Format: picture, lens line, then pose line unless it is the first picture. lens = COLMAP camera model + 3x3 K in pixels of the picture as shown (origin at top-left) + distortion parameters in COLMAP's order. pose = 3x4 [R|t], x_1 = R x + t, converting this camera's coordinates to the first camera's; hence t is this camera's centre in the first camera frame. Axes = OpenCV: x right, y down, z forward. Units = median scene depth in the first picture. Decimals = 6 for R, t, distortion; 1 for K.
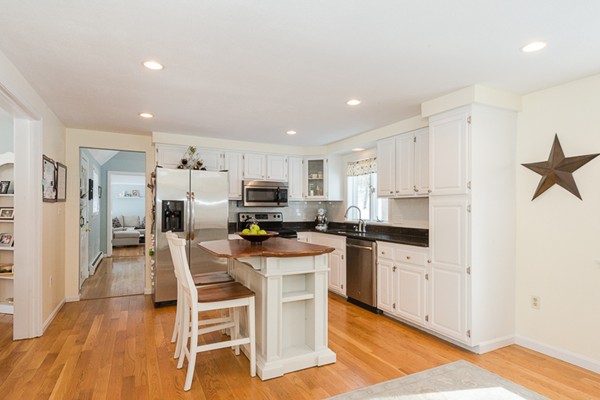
lens RADIAL K [[332.0, 0, 304.8], [0, 332.0, 202.6], [0, 0, 1]] dist [0.023020, -0.001741]
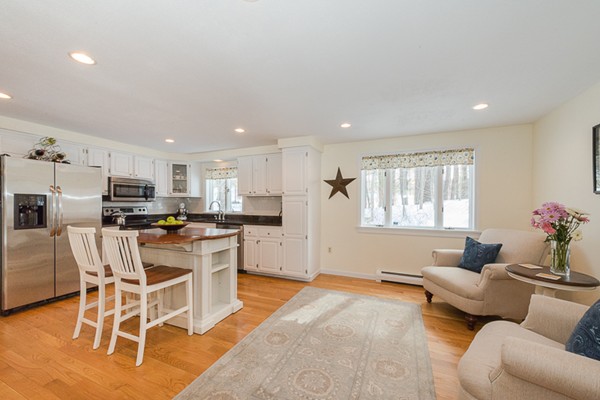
lens RADIAL K [[231.7, 0, 303.6], [0, 231.7, 201.7], [0, 0, 1]] dist [0.013076, -0.000453]
pose [[0.773125, 0.004154, 0.634241, -0.238142], [-0.011582, 0.999904, 0.007570, 0.000472], [-0.634148, -0.013198, 0.773099, 0.028759]]
